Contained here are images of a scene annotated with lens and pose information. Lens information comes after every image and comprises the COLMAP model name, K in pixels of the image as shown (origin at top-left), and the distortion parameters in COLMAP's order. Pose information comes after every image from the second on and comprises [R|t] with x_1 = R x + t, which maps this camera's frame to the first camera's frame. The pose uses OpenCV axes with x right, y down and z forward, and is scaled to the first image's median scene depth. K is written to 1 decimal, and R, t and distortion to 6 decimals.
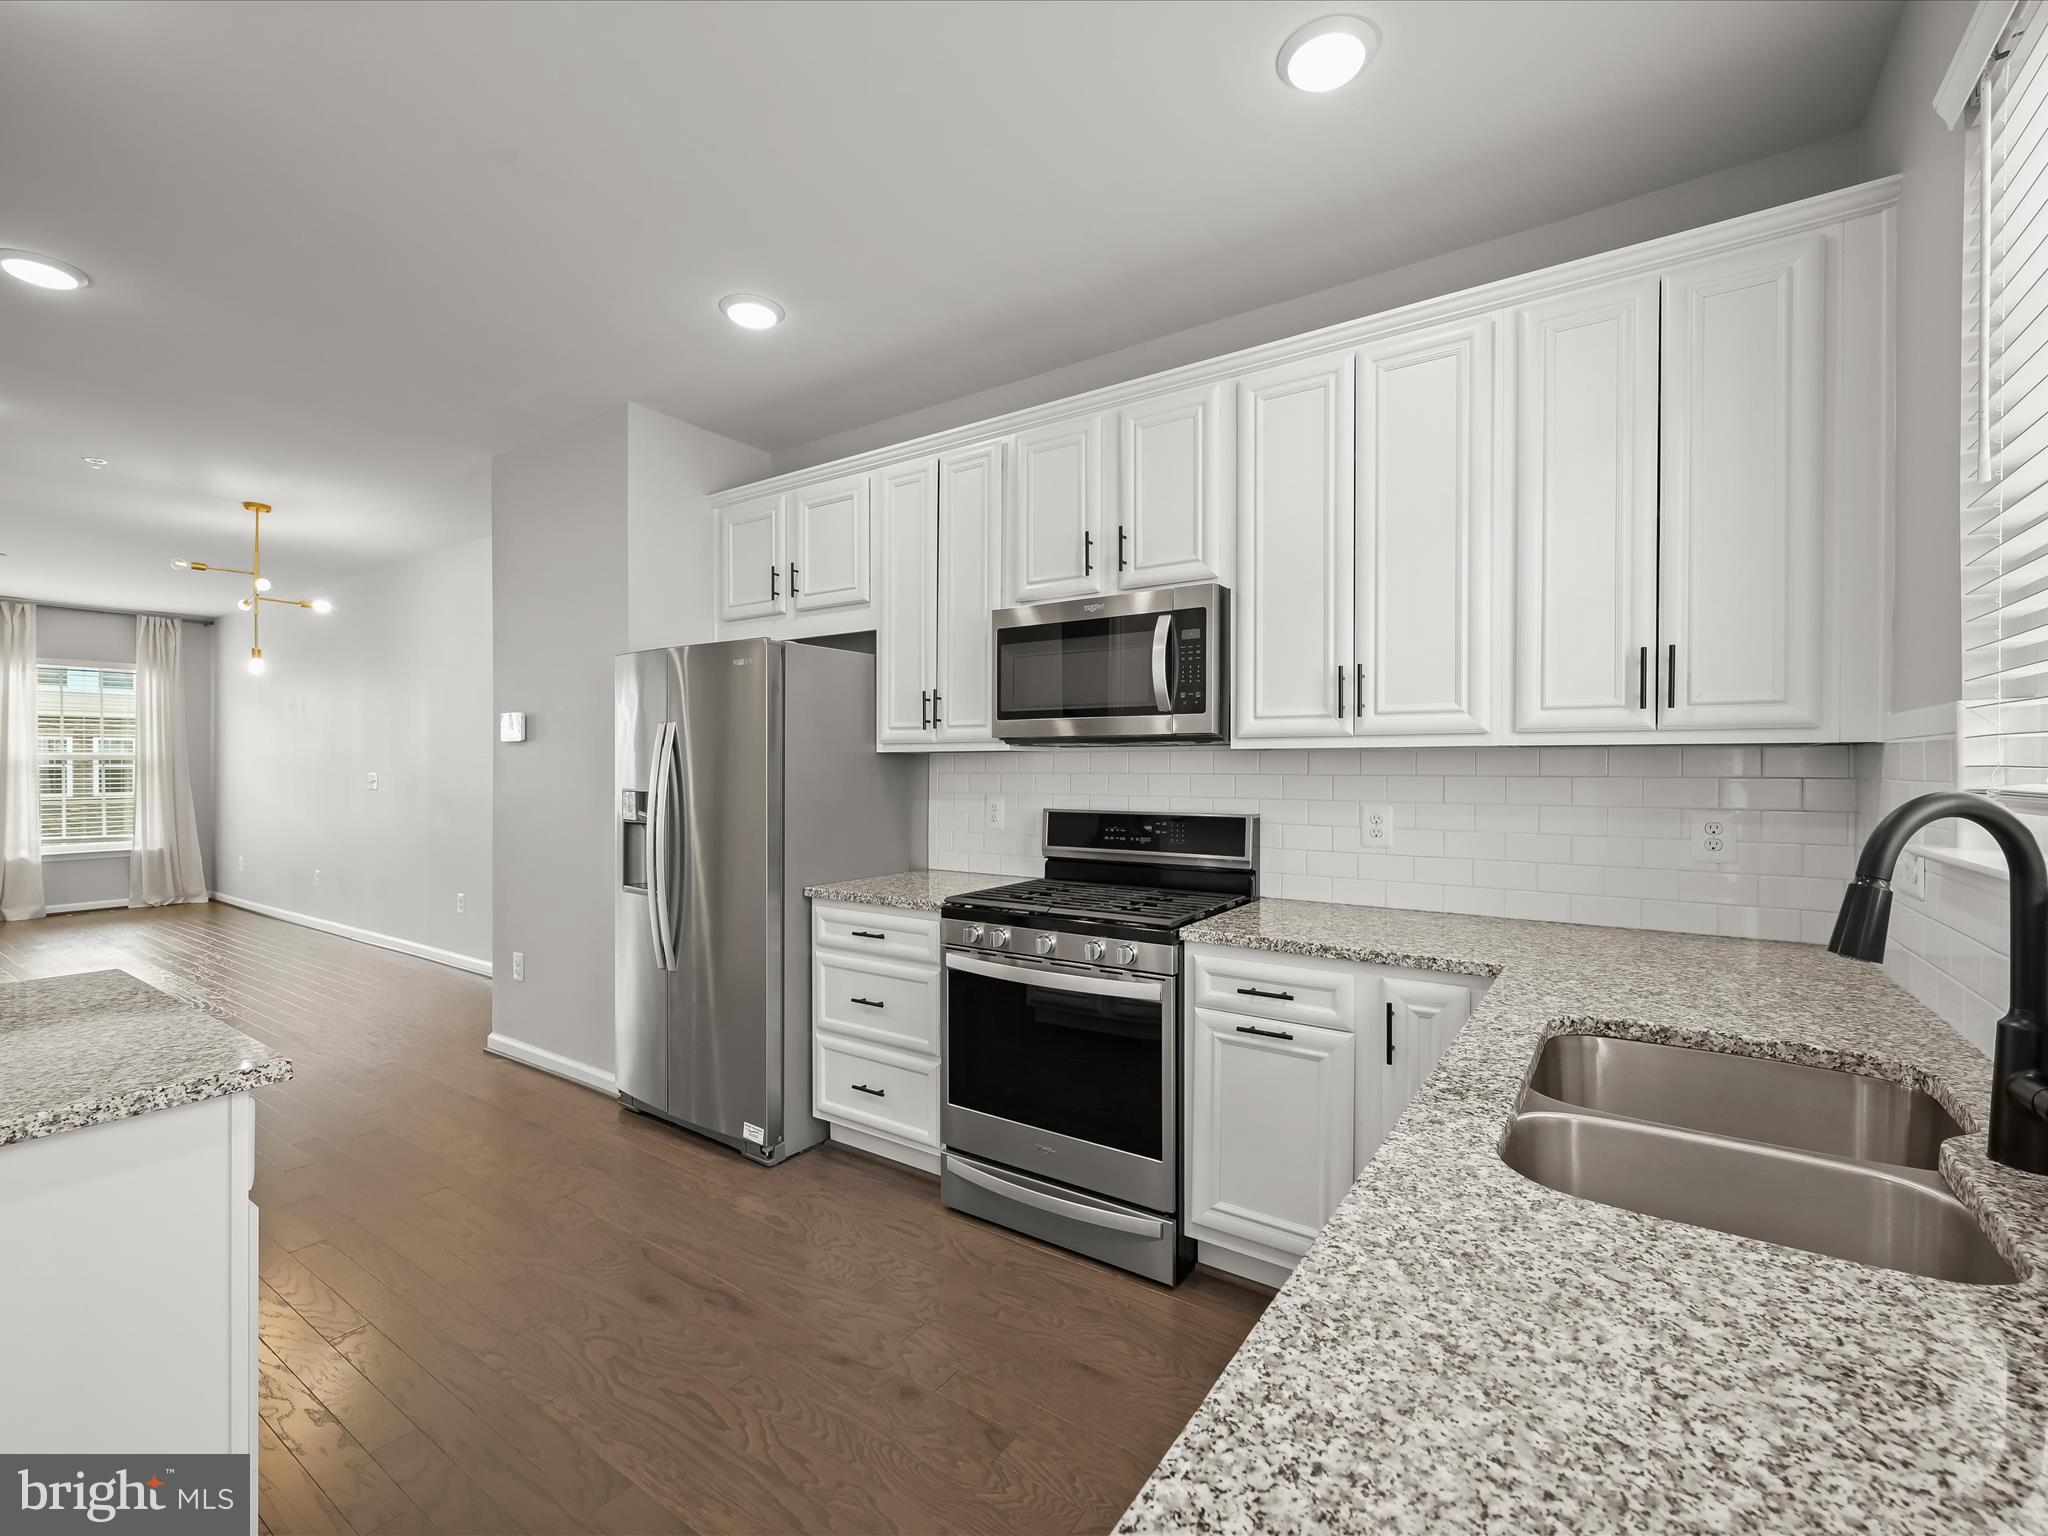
lens RADIAL K [[879.5, 0, 1030.2], [0, 879.5, 781.6], [0, 0, 1]] dist [-0.001156, -0.000545]
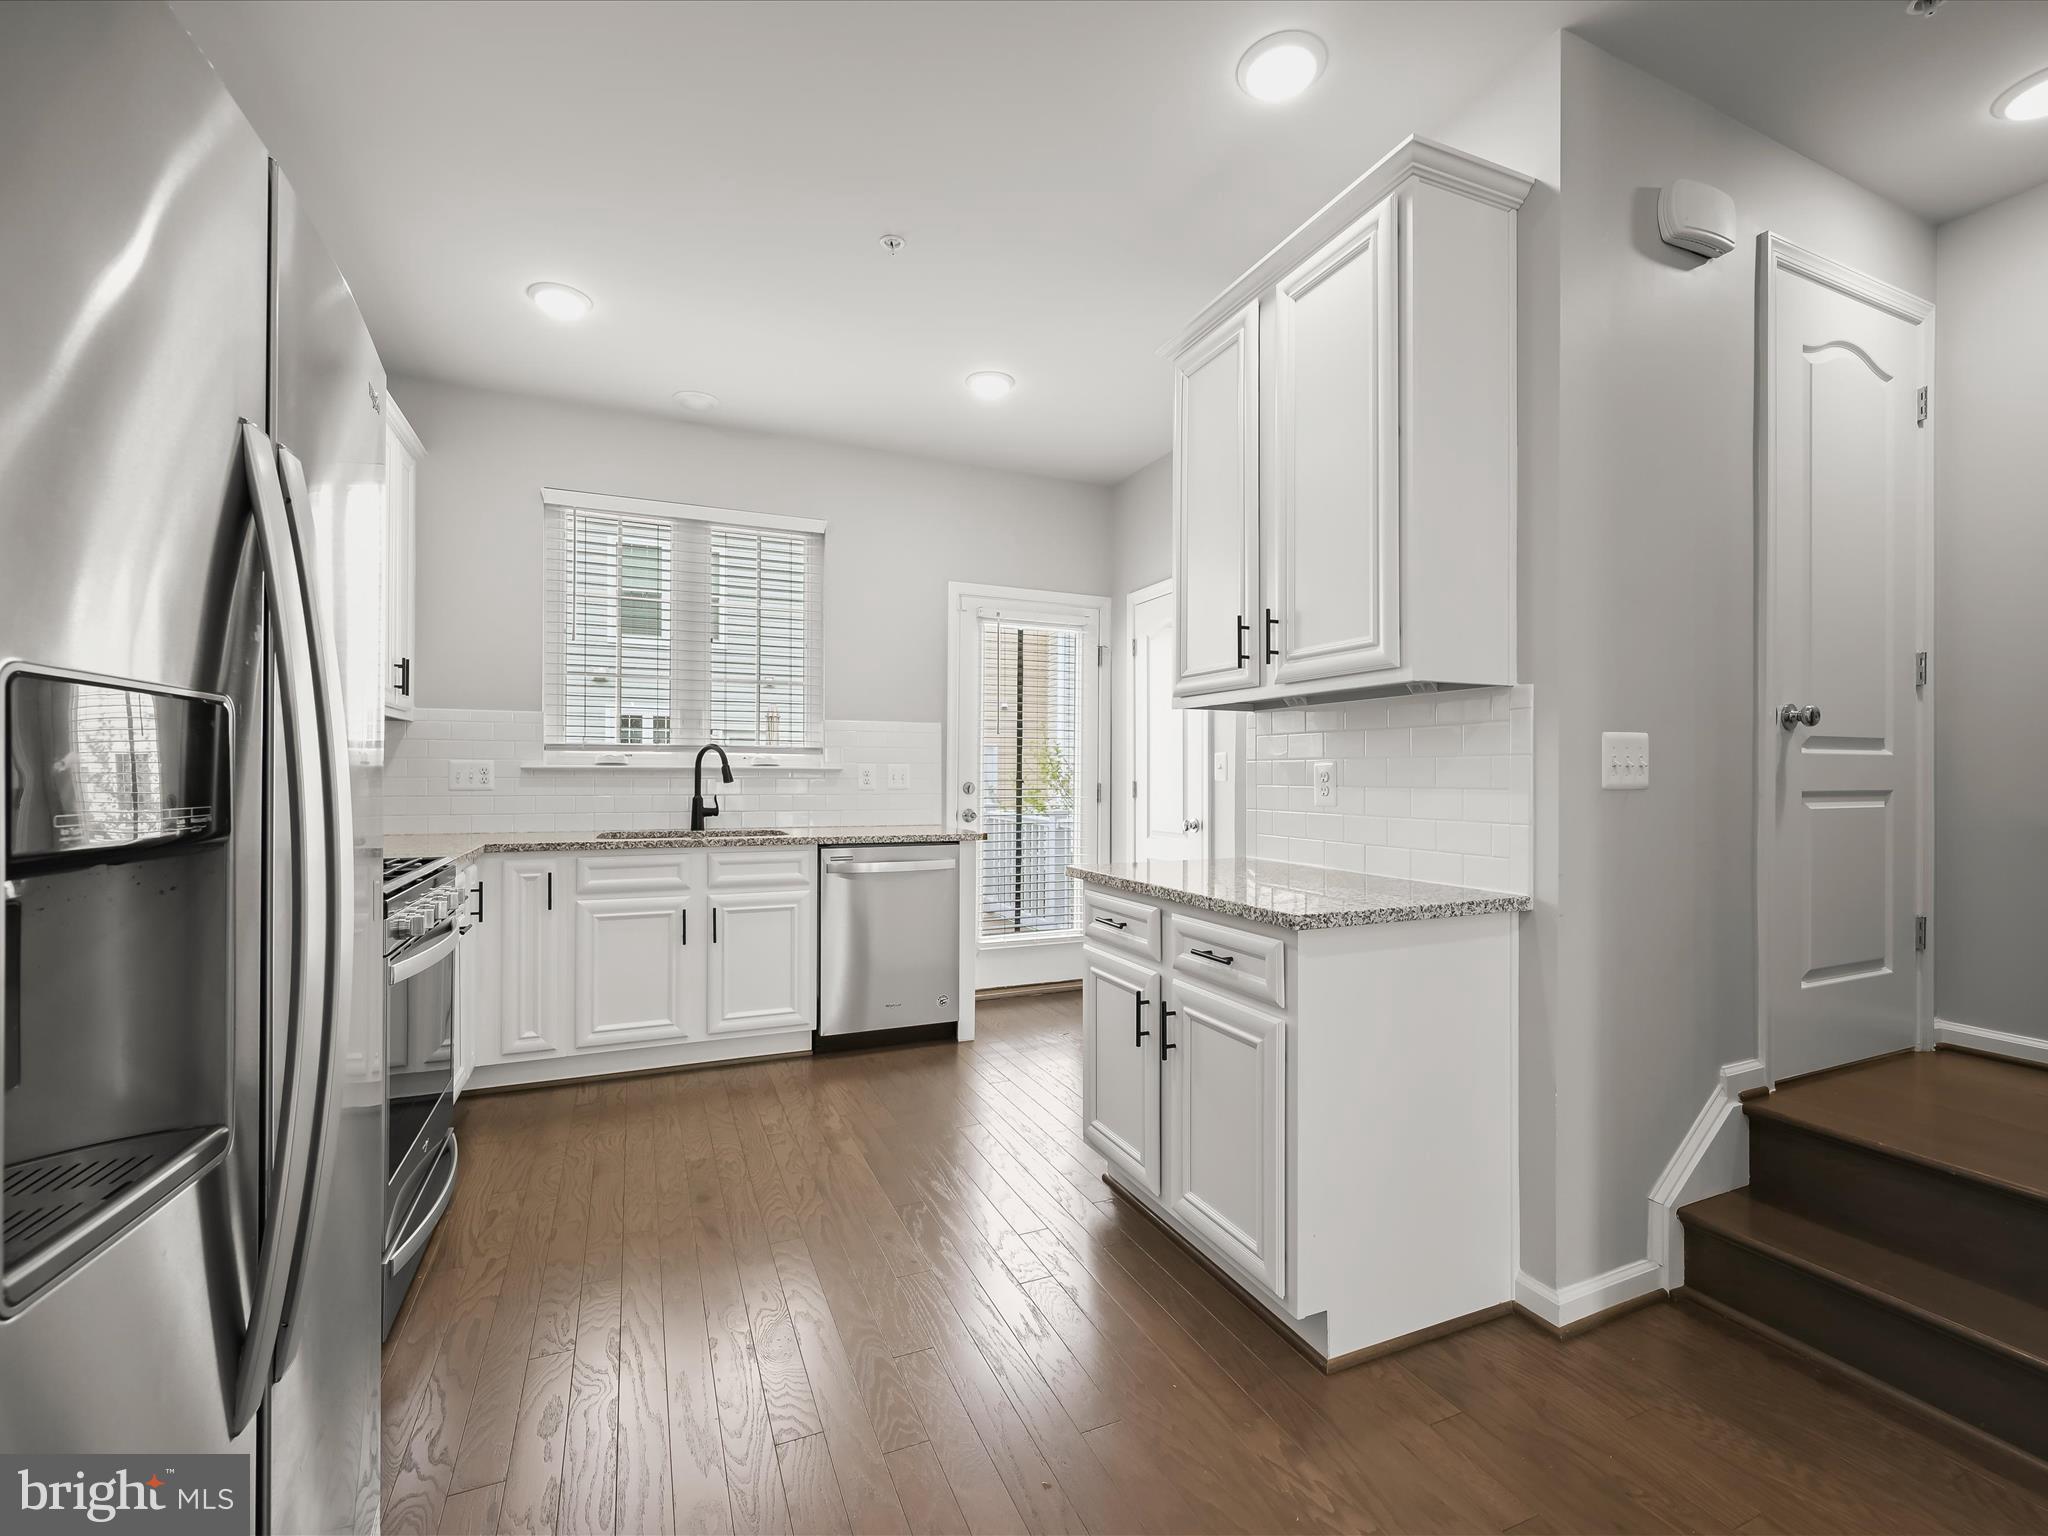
lens RADIAL K [[897.3, 0, 1024.6], [0, 897.3, 774.3], [0, 0, 1]] dist [-0.002931, -0.000230]
pose [[-0.844648, -0.008698, 0.535251, -0.823454], [-0.002474, 0.999921, 0.012345, 0.030130], [-0.535316, 0.009103, -0.844603, 1.225683]]
